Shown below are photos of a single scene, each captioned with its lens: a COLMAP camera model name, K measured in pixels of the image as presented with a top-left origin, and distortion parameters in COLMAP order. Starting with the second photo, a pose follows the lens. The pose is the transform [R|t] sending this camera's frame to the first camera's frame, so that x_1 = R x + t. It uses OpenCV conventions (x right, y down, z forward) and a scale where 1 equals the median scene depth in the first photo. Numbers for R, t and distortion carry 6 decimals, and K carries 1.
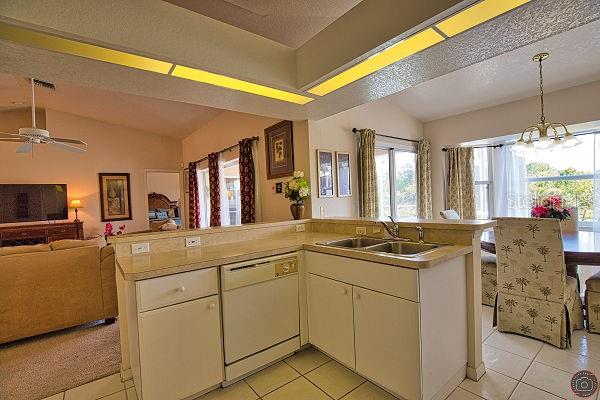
lens RADIAL K [[275.4, 0, 297.8], [0, 275.4, 201.4], [0, 0, 1]] dist [-0.024896, -0.000435]
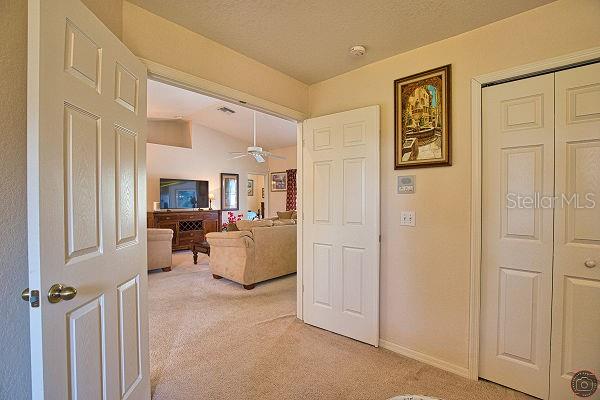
lens RADIAL K [[275.4, 0, 302.0], [0, 275.4, 200.0], [0, 0, 1]] dist [-0.024896, -0.000435]
pose [[0.980227, 0.035819, 0.194606, -0.899996], [-0.035559, 0.999356, -0.004827, 0.025598], [-0.194654, -0.002189, 0.980870, -0.531240]]
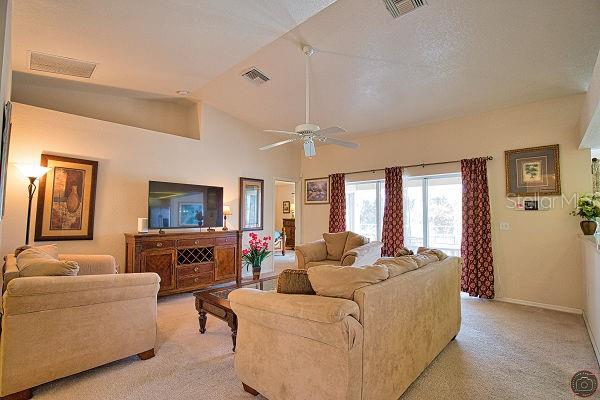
lens RADIAL K [[275.4, 0, 303.6], [0, 275.4, 201.5], [0, 0, 1]] dist [-0.024896, -0.000435]
pose [[0.982388, 0.051500, 0.179613, -1.020458], [-0.041874, 0.997497, -0.056980, 0.031058], [-0.182098, 0.048456, 0.982086, 0.090374]]
